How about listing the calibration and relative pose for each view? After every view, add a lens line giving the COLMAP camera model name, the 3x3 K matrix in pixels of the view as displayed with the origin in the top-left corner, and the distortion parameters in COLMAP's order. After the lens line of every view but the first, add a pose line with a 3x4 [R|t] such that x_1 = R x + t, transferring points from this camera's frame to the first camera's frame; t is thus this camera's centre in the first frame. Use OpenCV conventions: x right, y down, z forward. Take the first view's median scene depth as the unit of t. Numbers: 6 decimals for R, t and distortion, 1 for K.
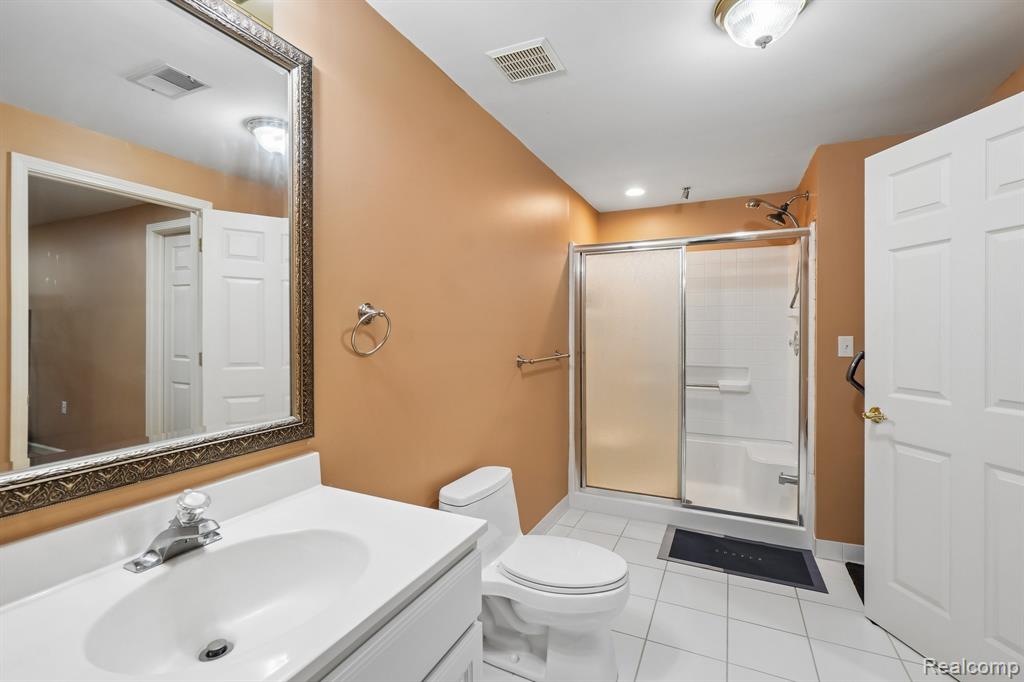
lens RADIAL K [[440.0, 0, 513.1], [0, 440.0, 331.8], [0, 0, 1]] dist [-0.000180, 0.000075]
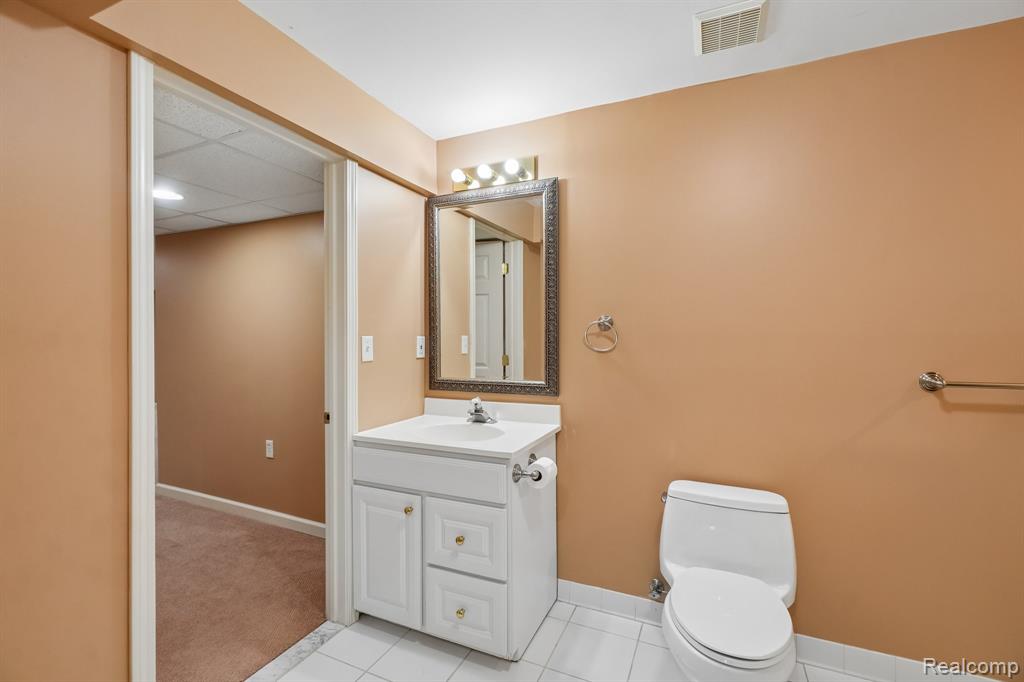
lens RADIAL K [[452.2, 0, 512.0], [0, 452.2, 341.0], [0, 0, 1]] dist [-0.000106, 0.000034]
pose [[0.028695, 0.005295, -0.999574, 1.122720], [-0.003698, 0.999980, 0.005191, 0.011159], [0.999581, 0.003547, 0.028714, 0.660012]]
